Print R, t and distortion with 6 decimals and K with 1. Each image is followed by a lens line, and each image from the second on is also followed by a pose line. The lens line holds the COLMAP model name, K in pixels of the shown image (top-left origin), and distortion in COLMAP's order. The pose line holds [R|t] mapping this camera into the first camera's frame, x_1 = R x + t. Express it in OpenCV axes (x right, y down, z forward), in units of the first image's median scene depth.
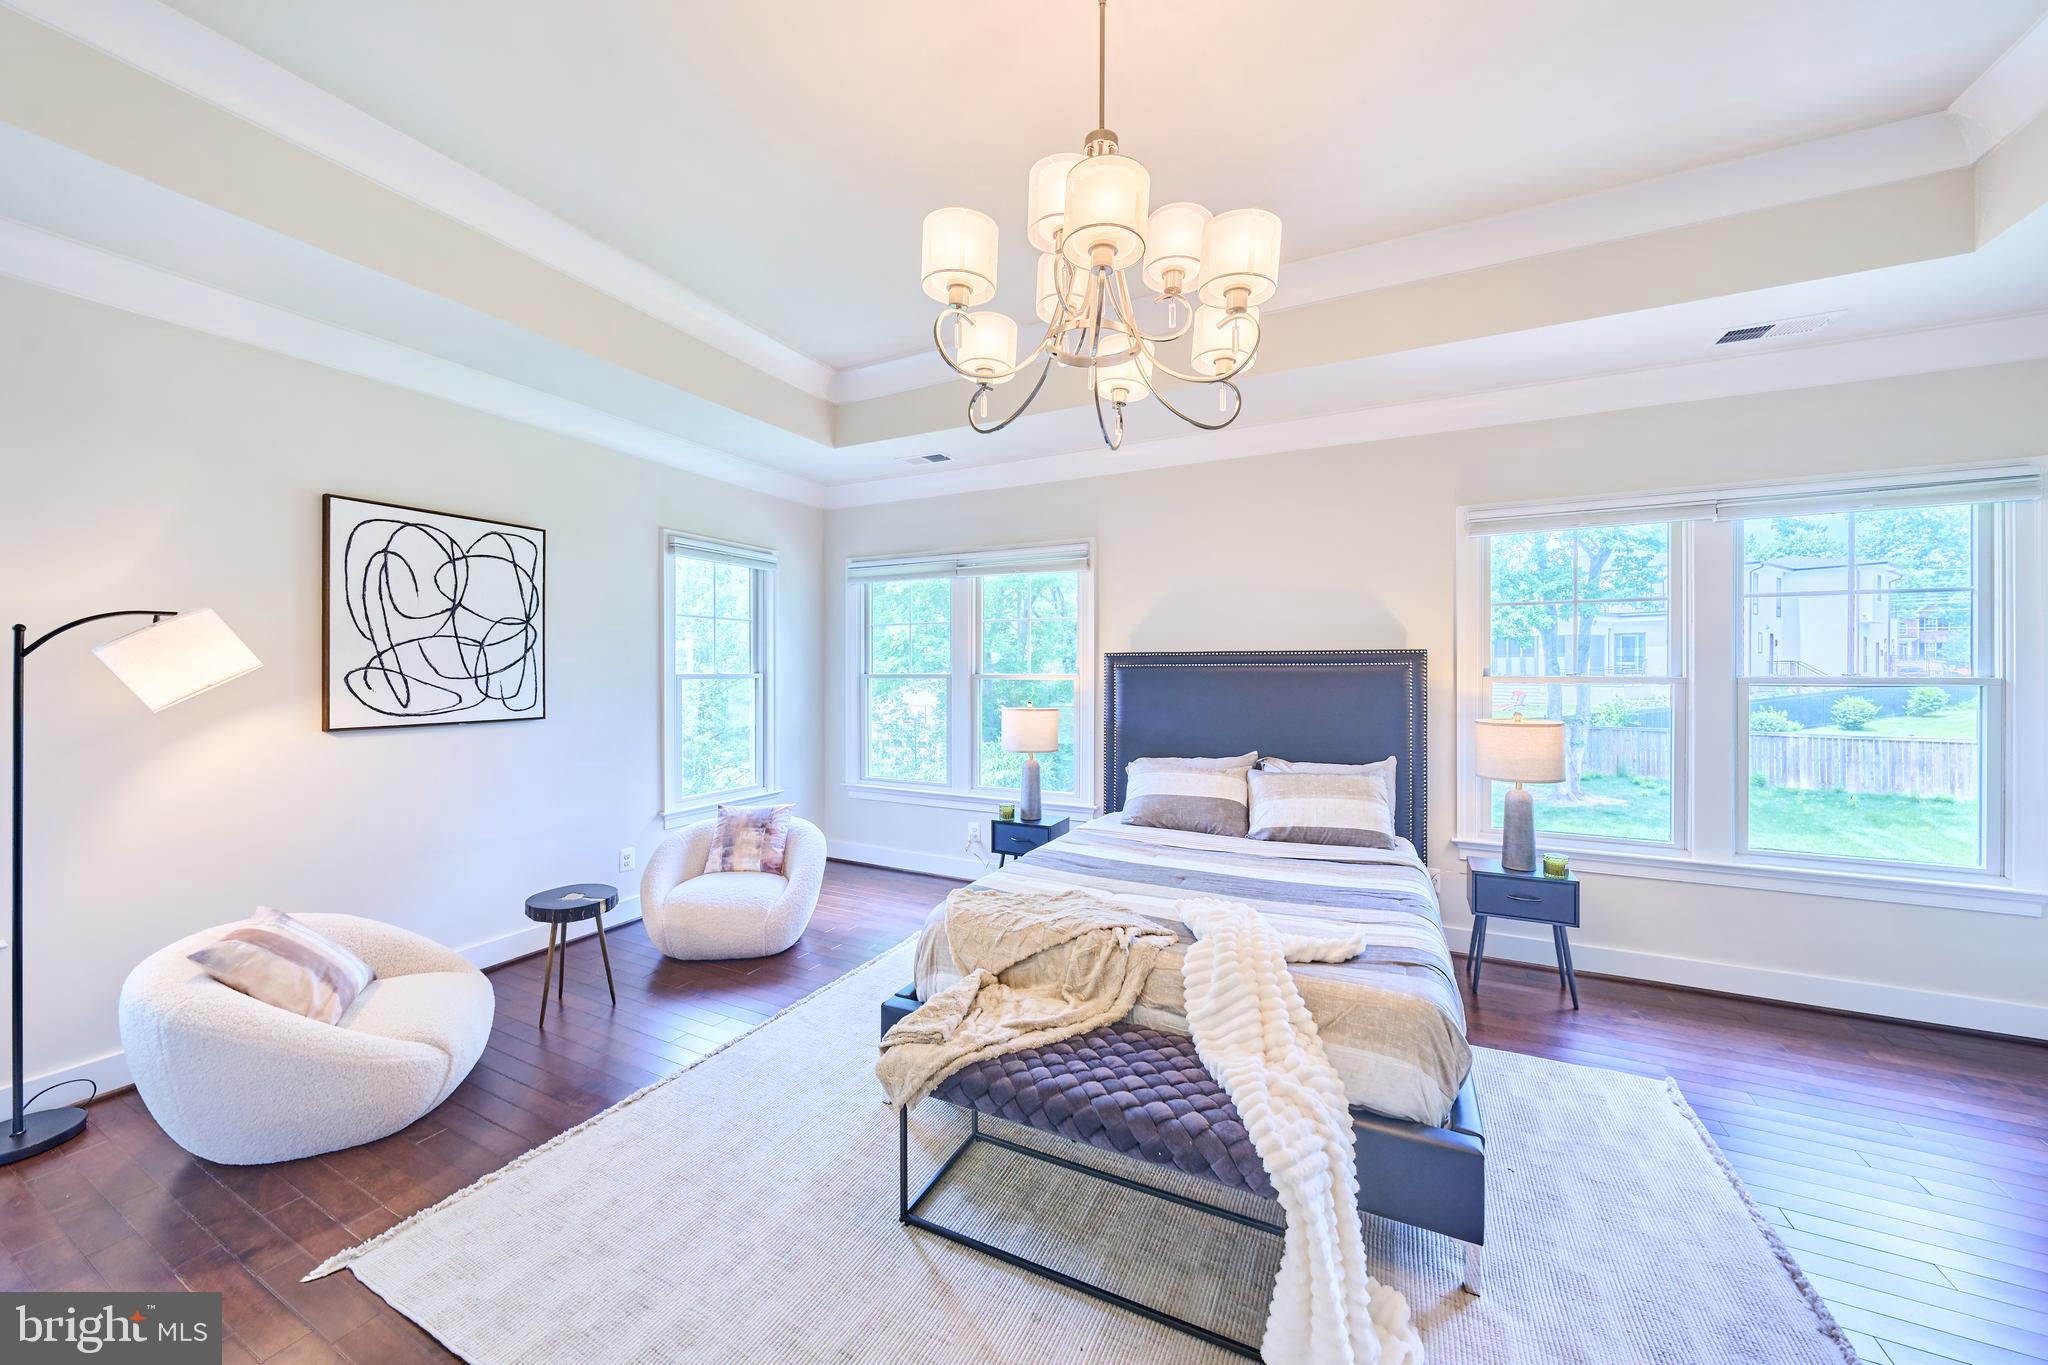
lens RADIAL K [[718.0, 0, 1009.9], [0, 718.0, 673.6], [0, 0, 1]] dist [-0.003862, 0.000313]
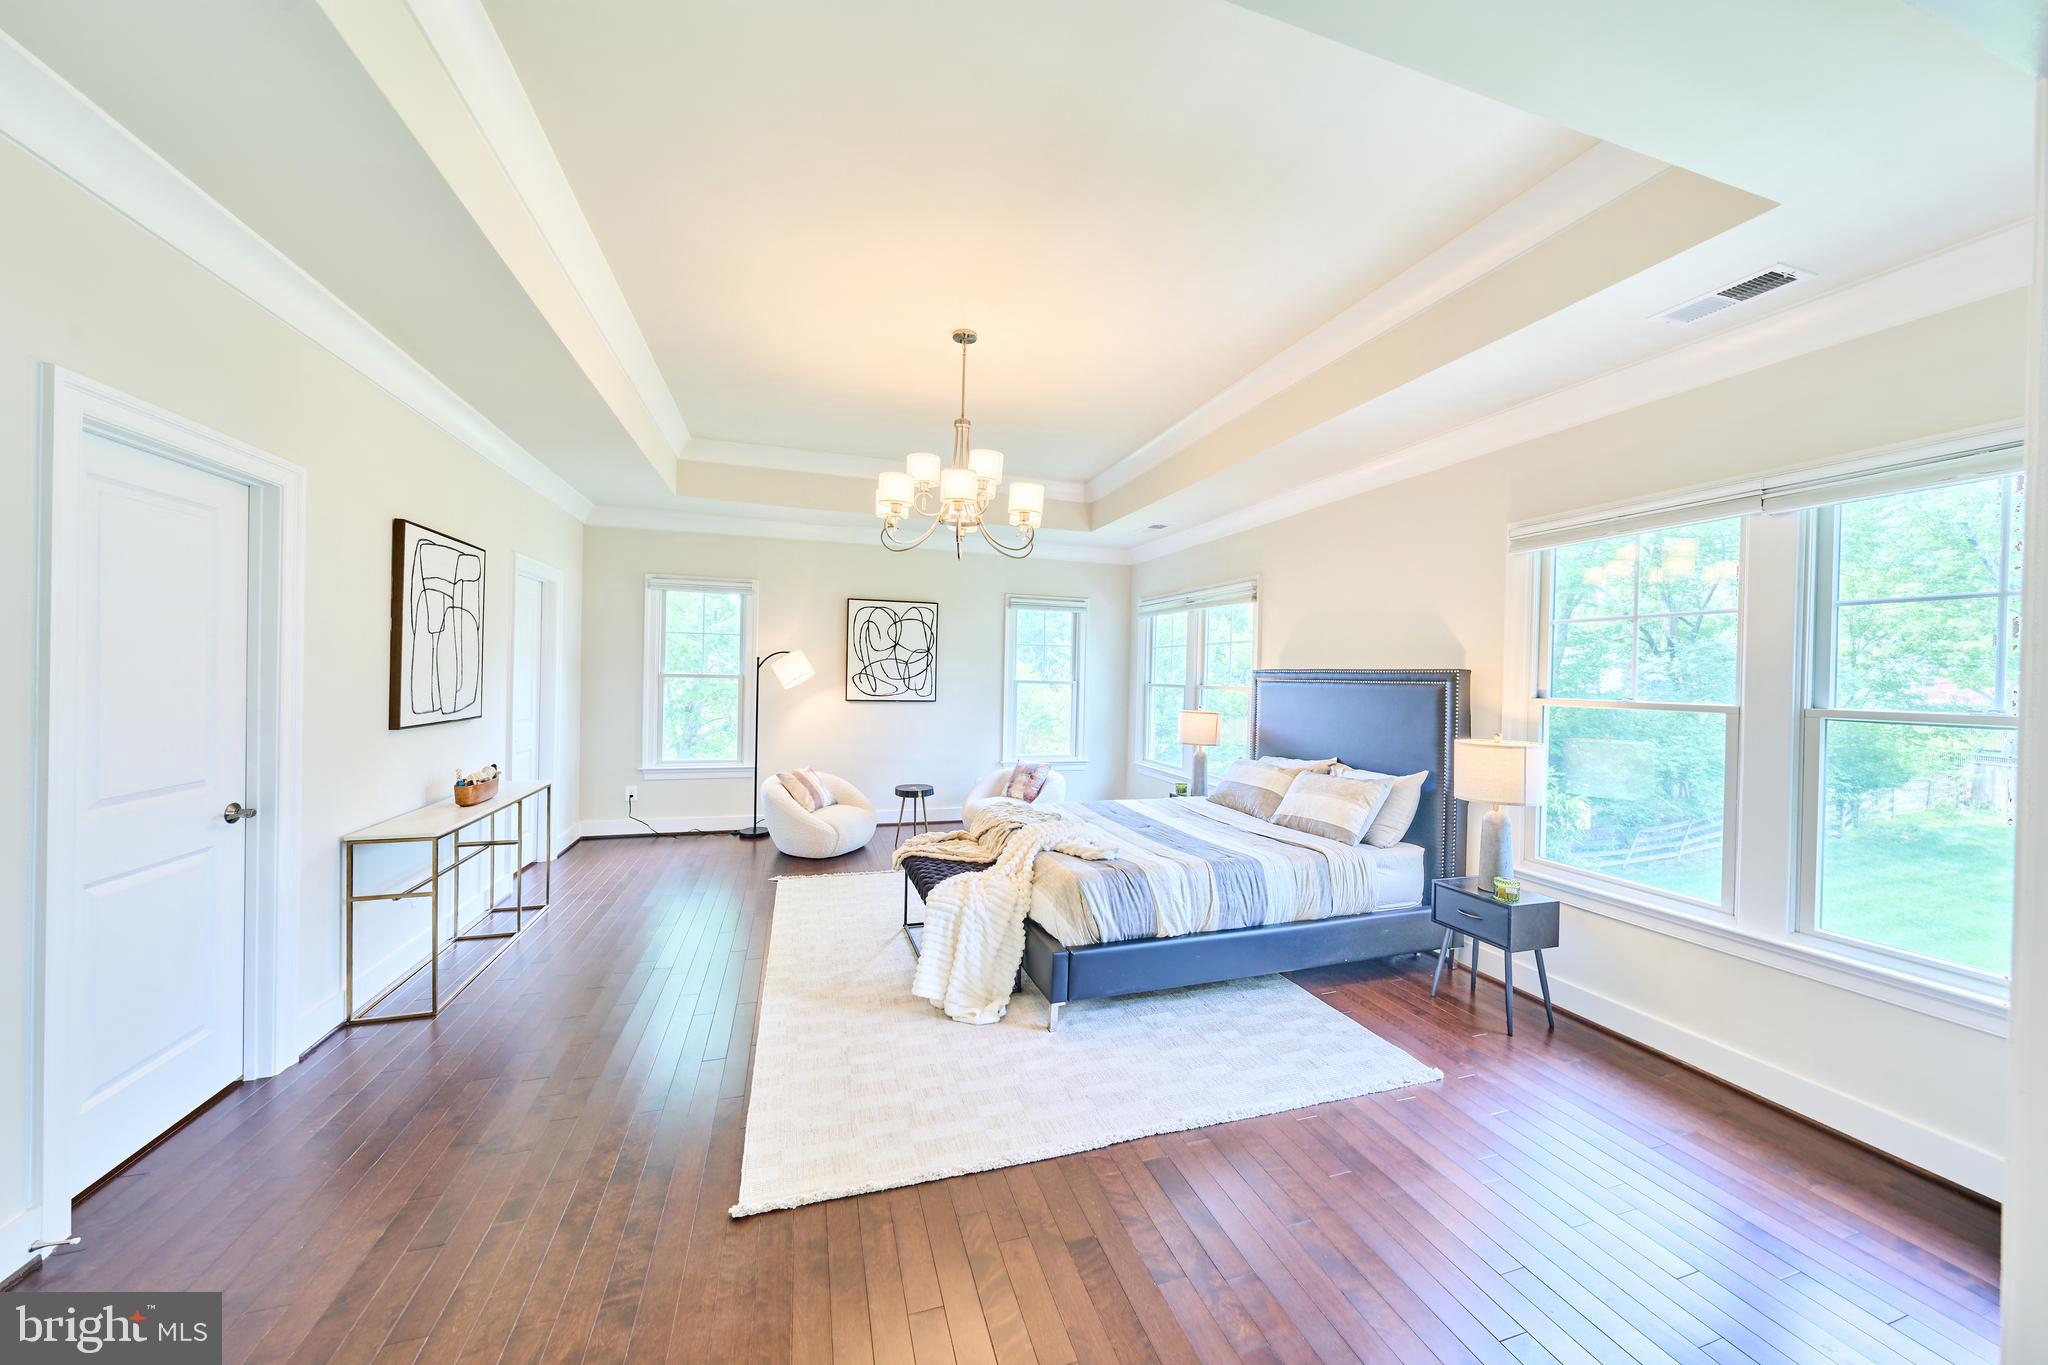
lens RADIAL K [[718.0, 0, 1011.9], [0, 718.0, 679.4], [0, 0, 1]] dist [-0.003862, 0.000313]
pose [[0.681395, 0.019511, -0.731656, 0.974214], [-0.025300, 0.999675, 0.003095, -0.007413], [0.731478, 0.016402, 0.681667, -0.174933]]
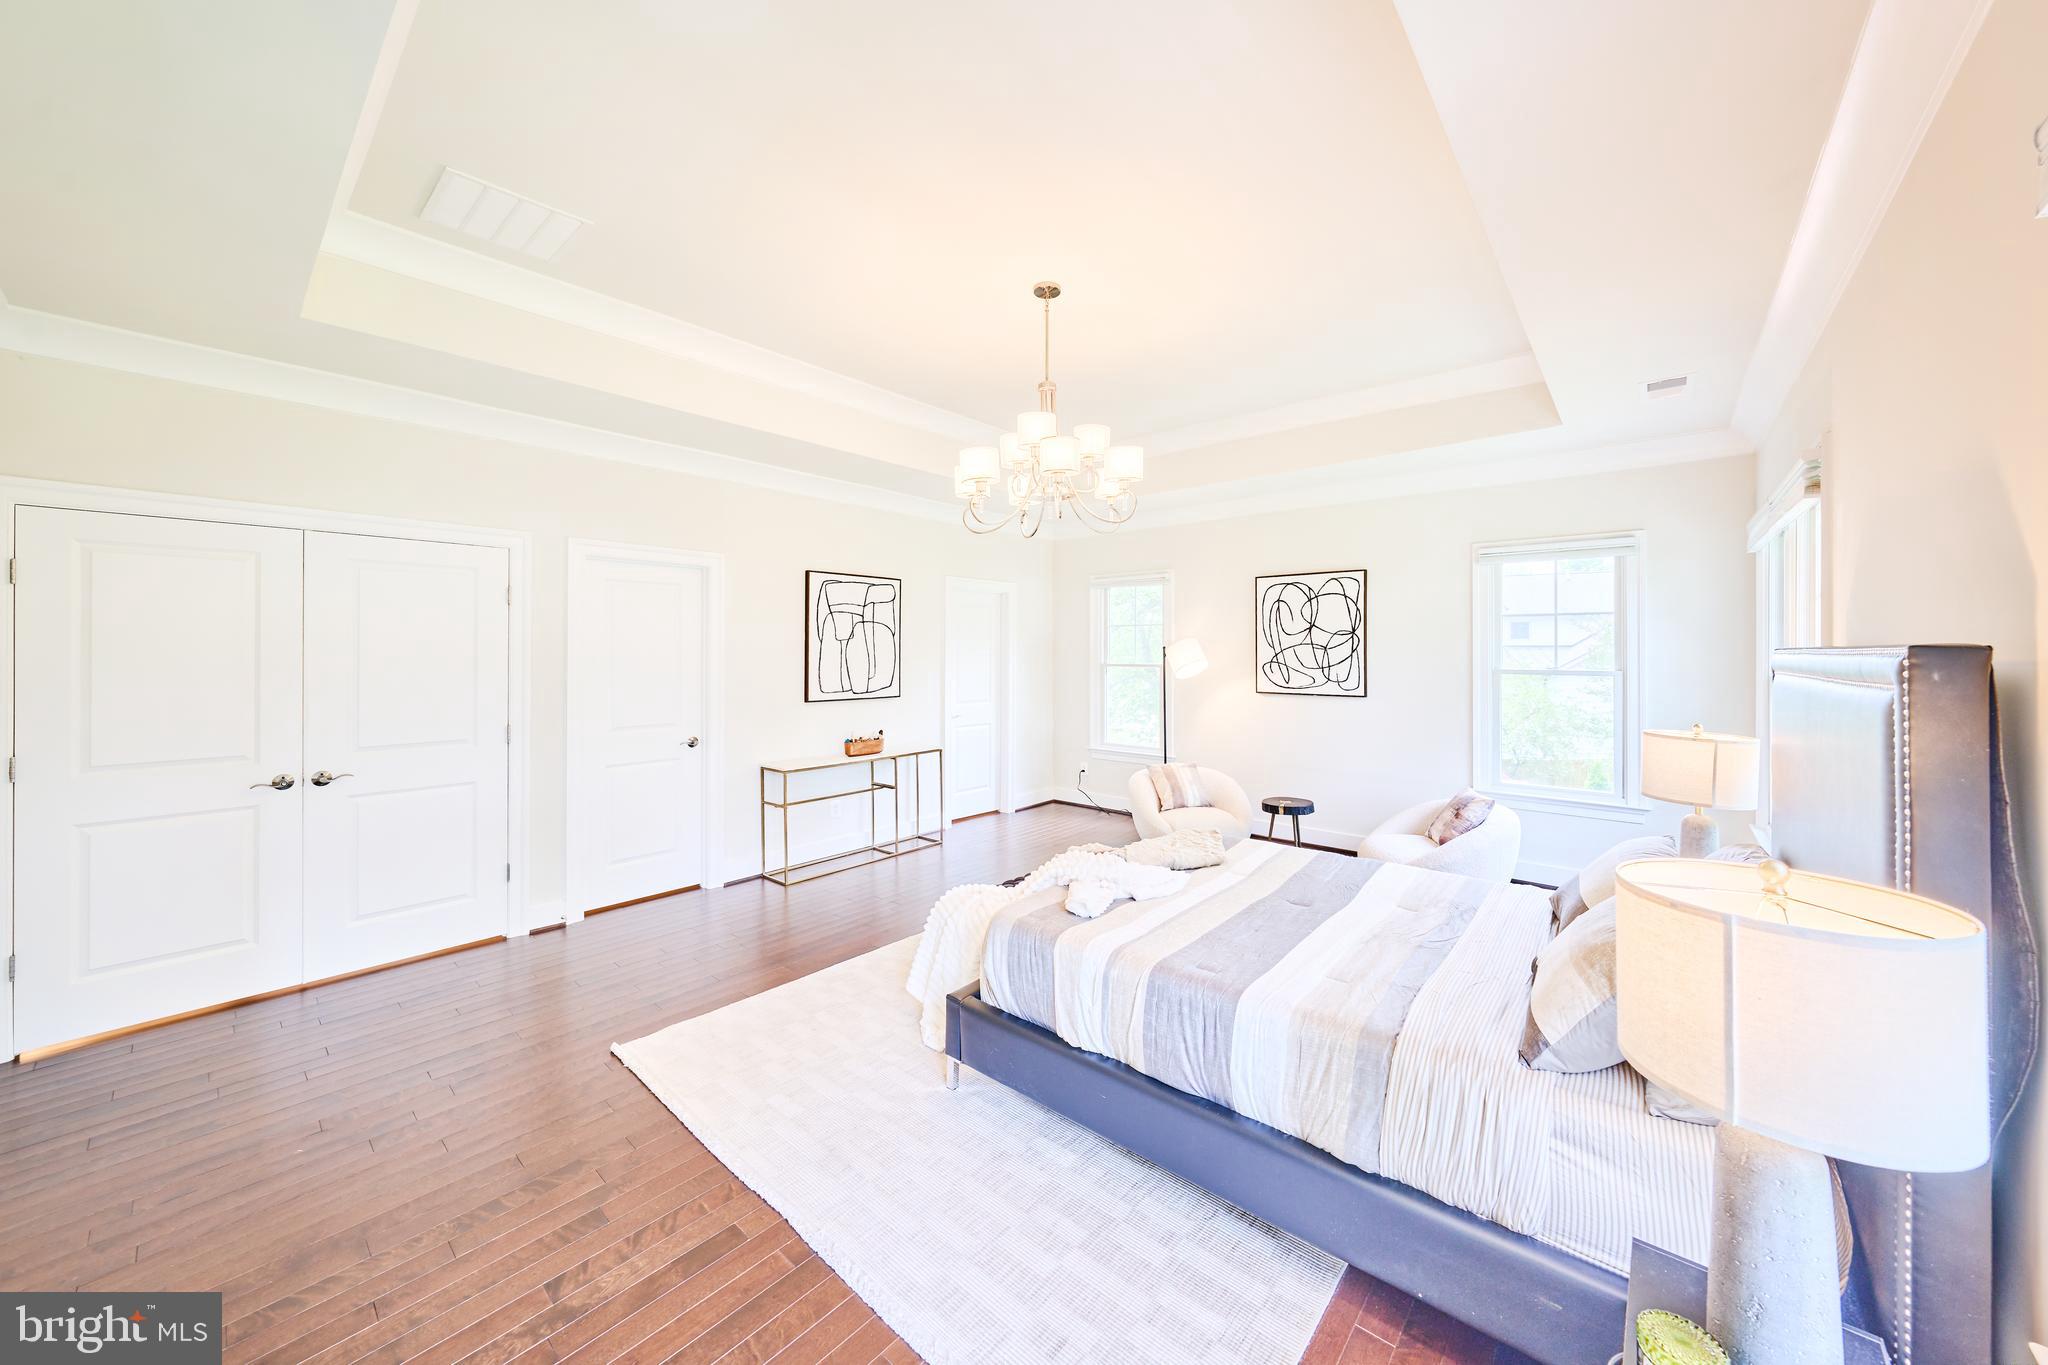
lens RADIAL K [[718.0, 0, 998.1], [0, 718.0, 655.2], [0, 0, 1]] dist [-0.003862, 0.000313]
pose [[-0.279515, 0.004898, -0.960129, 1.075703], [-0.006012, 0.999958, 0.006851, -0.031497], [0.960122, 0.007687, -0.279474, 0.746905]]
